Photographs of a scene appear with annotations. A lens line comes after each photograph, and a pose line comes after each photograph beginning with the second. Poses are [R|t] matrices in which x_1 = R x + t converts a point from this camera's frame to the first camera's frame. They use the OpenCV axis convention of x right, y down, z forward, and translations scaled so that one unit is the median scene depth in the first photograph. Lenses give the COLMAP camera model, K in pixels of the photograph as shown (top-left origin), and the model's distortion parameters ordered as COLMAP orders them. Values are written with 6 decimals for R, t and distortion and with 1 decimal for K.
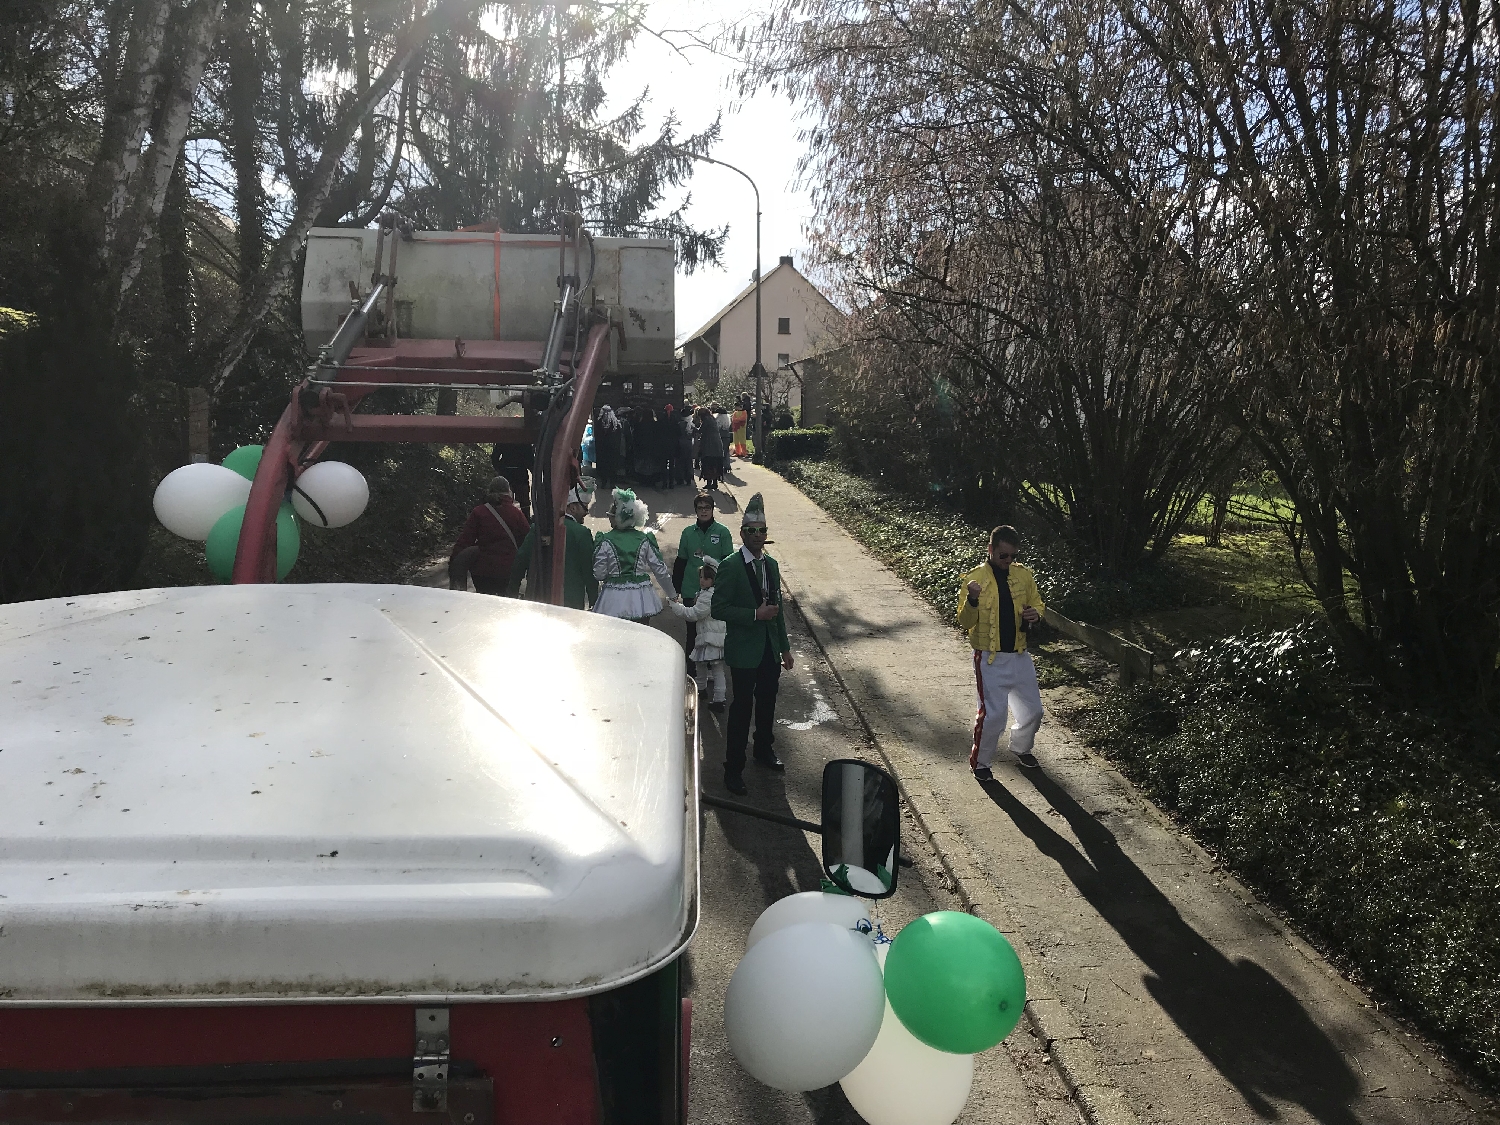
lens RADIAL K [[1242.2, 0, 753.0], [0, 1242.2, 567.2], [0, 0, 1]] dist [0.010285, -0.022320]
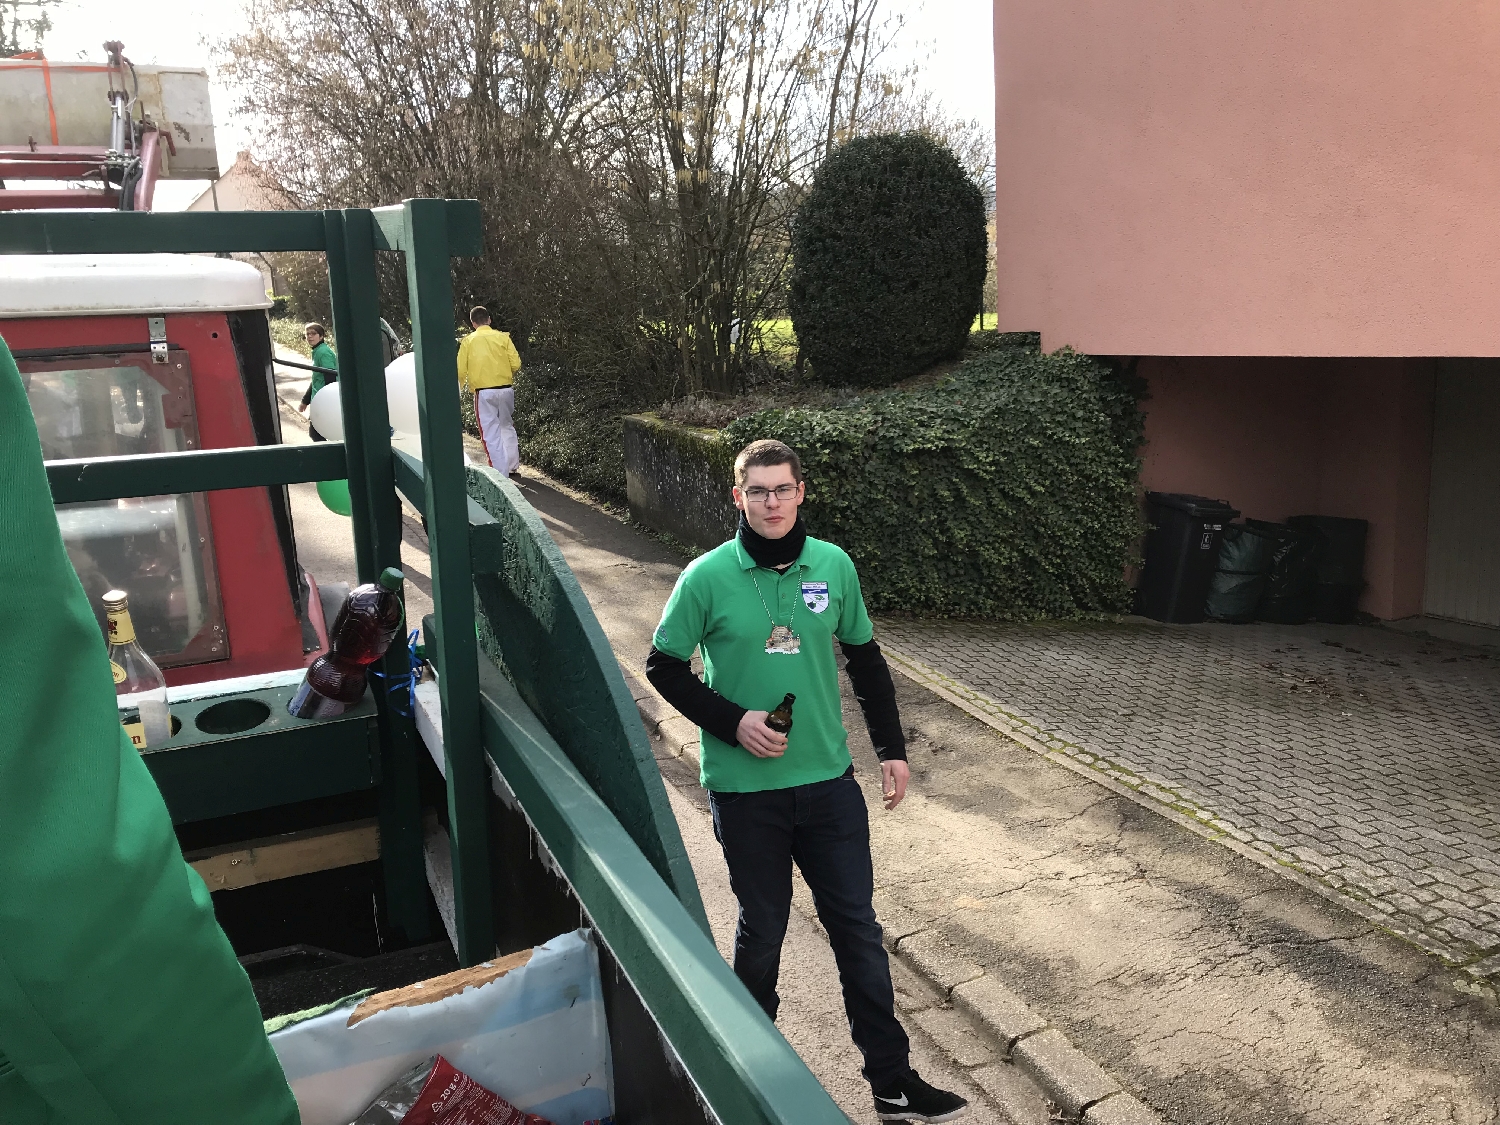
lens RADIAL K [[1242.2, 0, 752.9], [0, 1242.2, 554.0], [0, 0, 1]] dist [0.010285, -0.022320]
pose [[0.942412, -0.126079, 0.309779, 0.006842], [0.101597, 0.990375, 0.093998, 0.219534], [-0.318649, -0.057113, 0.946151, -0.511831]]
